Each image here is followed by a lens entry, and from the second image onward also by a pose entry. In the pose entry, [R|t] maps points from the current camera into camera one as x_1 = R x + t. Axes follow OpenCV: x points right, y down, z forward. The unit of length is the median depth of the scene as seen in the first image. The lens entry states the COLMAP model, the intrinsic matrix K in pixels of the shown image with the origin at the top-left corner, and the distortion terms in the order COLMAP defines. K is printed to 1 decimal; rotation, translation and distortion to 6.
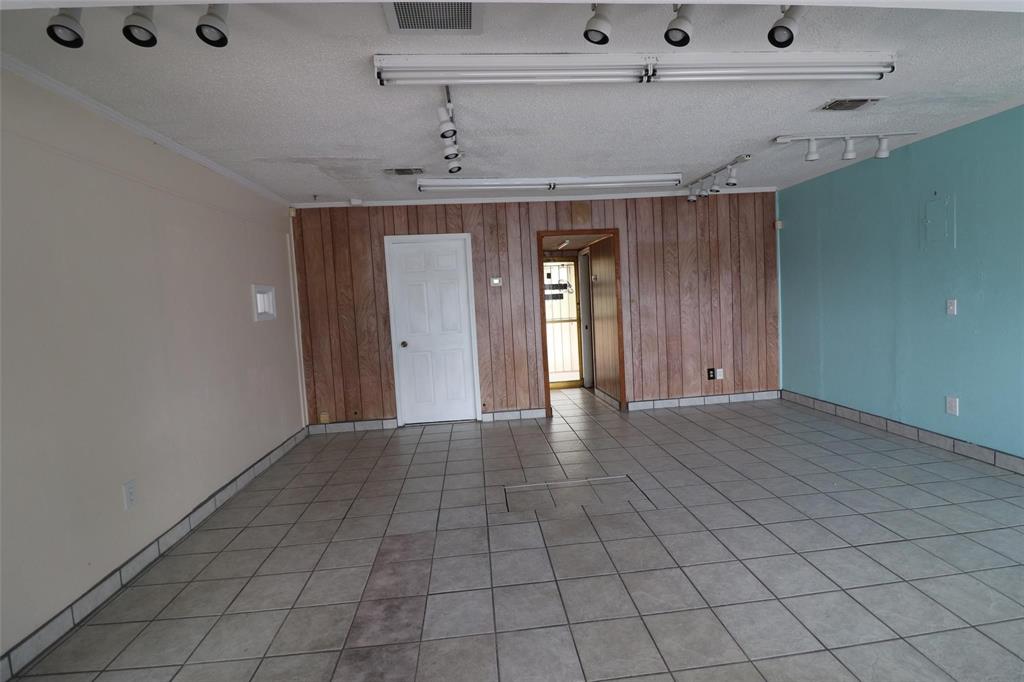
lens RADIAL K [[478.6, 0, 515.3], [0, 478.6, 326.2], [0, 0, 1]] dist [-0.000530, -0.013274]
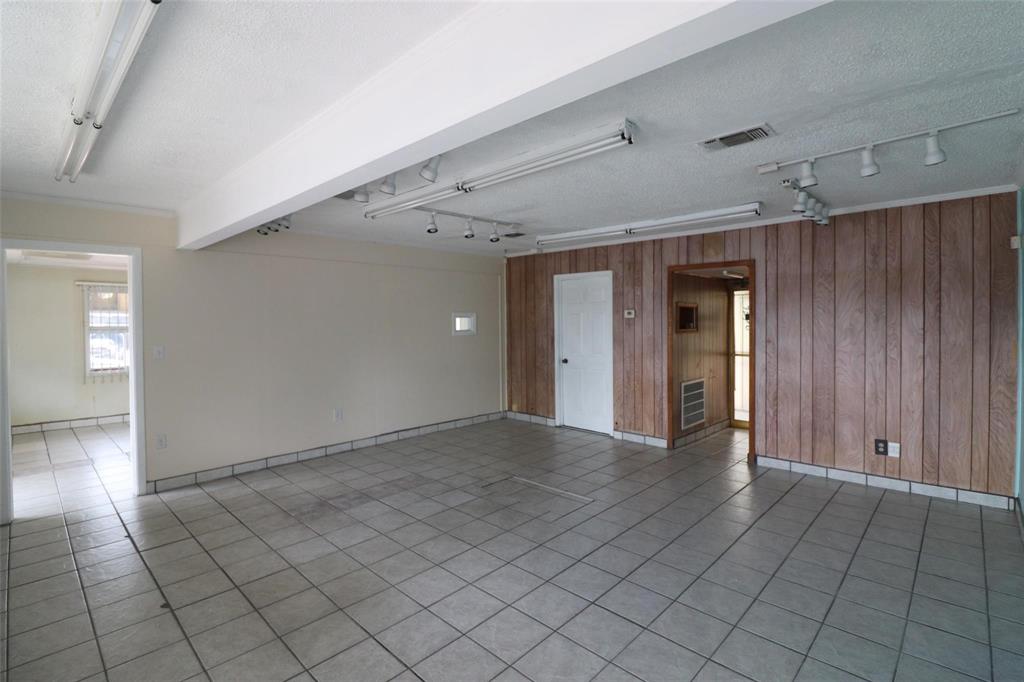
lens RADIAL K [[478.6, 0, 515.3], [0, 478.6, 326.2], [0, 0, 1]] dist [-0.000530, -0.013274]
pose [[0.659944, 0.058500, -0.749034, 0.606949], [-0.072693, 0.997258, 0.013840, -0.059832], [0.747790, 0.045316, 0.662387, 0.075579]]
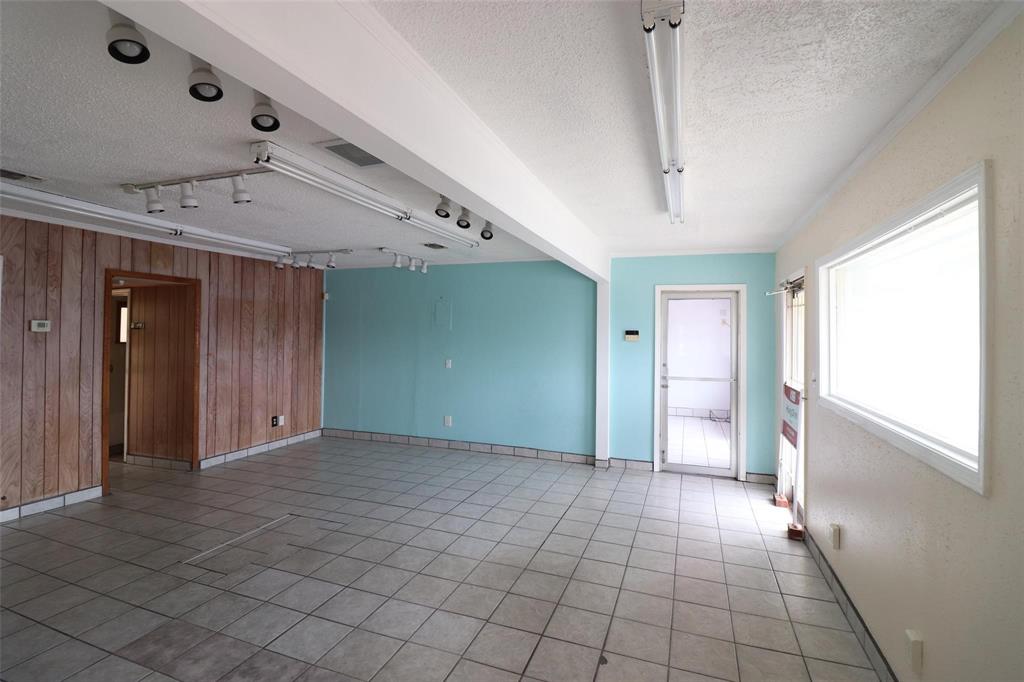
lens RADIAL K [[478.6, 0, 515.3], [0, 478.6, 326.2], [0, 0, 1]] dist [-0.000530, -0.013274]
pose [[0.424741, 0.071025, 0.902525, -0.388103], [0.019554, 0.995966, -0.087580, -0.012552], [-0.905104, 0.054847, 0.421638, 0.015591]]
